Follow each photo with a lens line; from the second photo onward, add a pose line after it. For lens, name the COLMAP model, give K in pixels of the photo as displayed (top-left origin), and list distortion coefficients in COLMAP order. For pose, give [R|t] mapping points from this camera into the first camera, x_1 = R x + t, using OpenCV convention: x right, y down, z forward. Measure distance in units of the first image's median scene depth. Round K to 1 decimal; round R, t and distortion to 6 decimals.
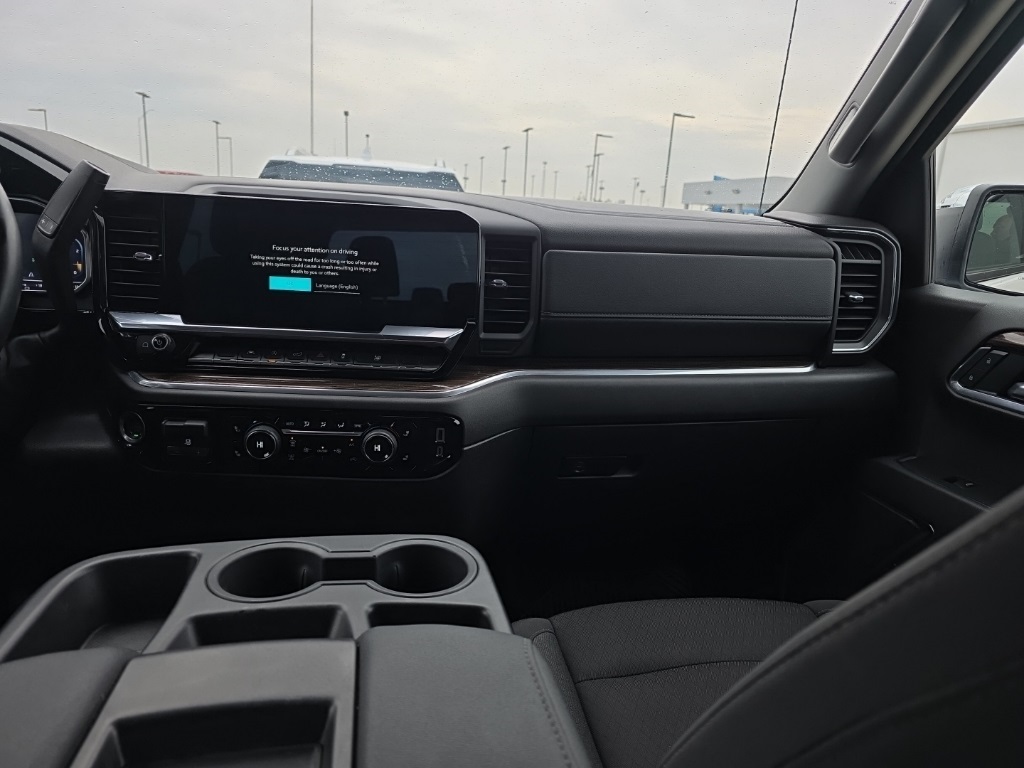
lens RADIAL K [[691.6, 0, 506.7], [0, 691.6, 390.6], [0, 0, 1]] dist [0.060286, -0.073154]
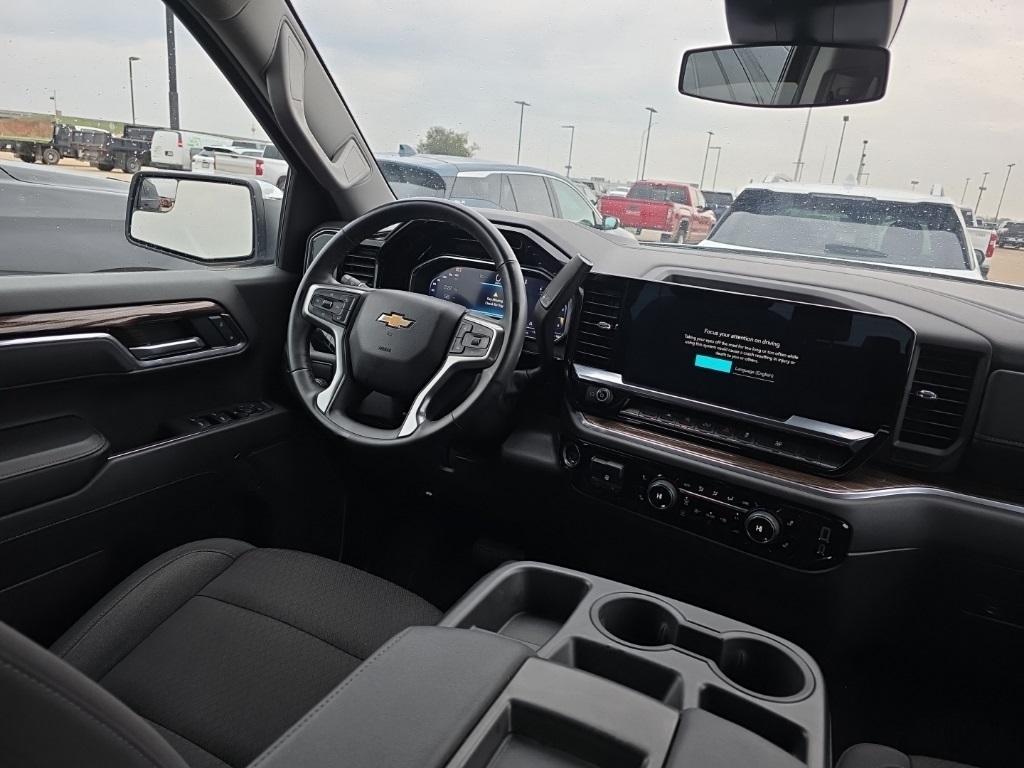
lens RADIAL K [[689.8, 0, 516.5], [0, 689.8, 385.5], [0, 0, 1]] dist [0.085763, -0.101886]
pose [[0.810091, 0.181181, -0.557608, 0.069287], [-0.188724, 0.981018, 0.044579, -0.108252], [0.555100, 0.069121, 0.828906, -0.120661]]
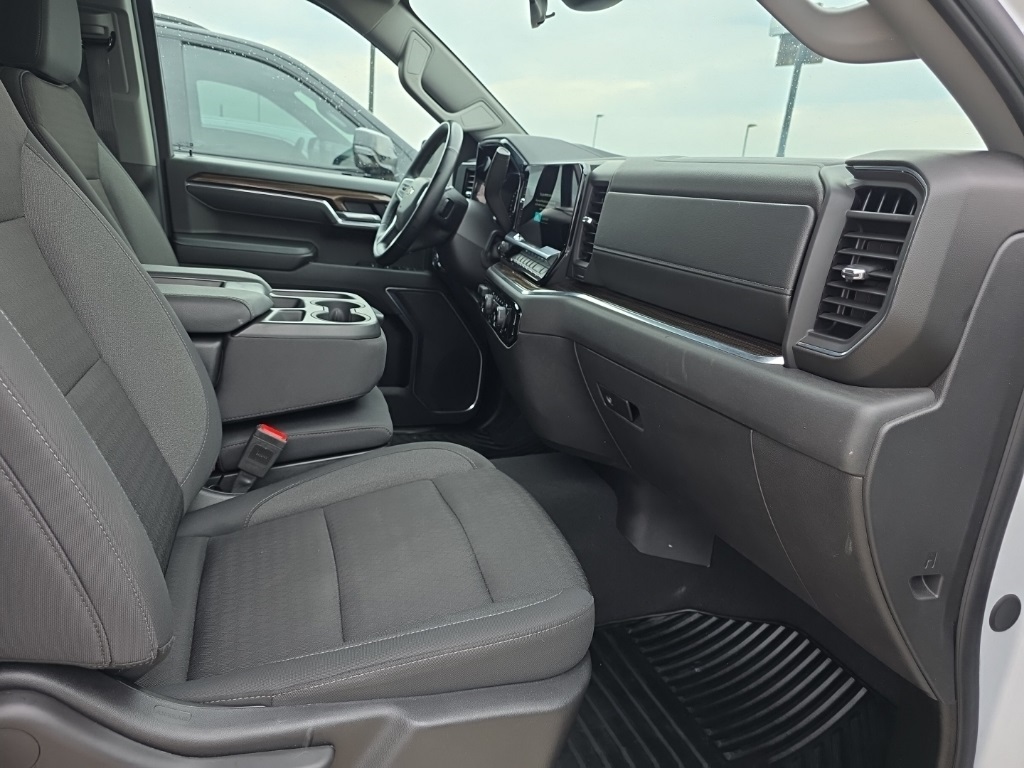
lens RADIAL K [[672.6, 0, 512.0], [0, 672.6, 384.0], [0, 0, 1]] dist [-0.009902, -0.001969]
pose [[0.159128, 0.252397, -0.954450, 1.210848], [-0.325648, 0.926080, 0.190602, -0.077872], [0.932004, 0.280484, 0.229557, 0.692585]]
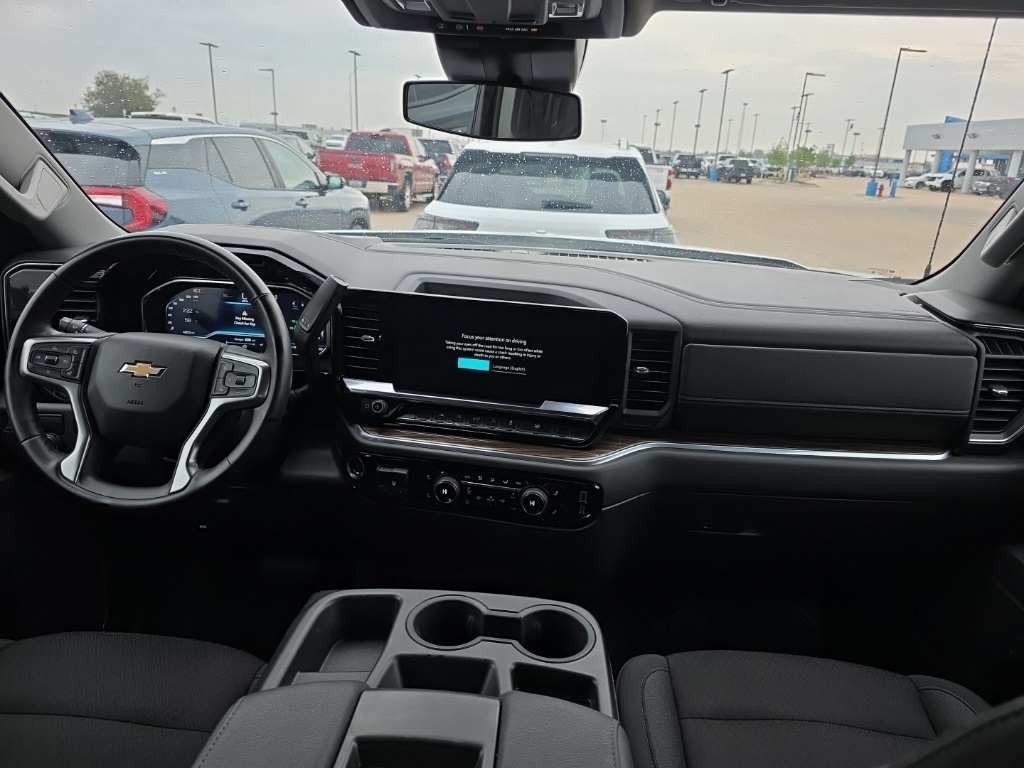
lens RADIAL K [[689.8, 0, 516.5], [0, 689.8, 385.5], [0, 0, 1]] dist [0.085763, -0.101886]
pose [[0.970393, 0.070092, -0.231136, 0.057225], [-0.054945, 0.995938, 0.071338, -0.209038], [0.235198, -0.056526, 0.970302, -0.200223]]
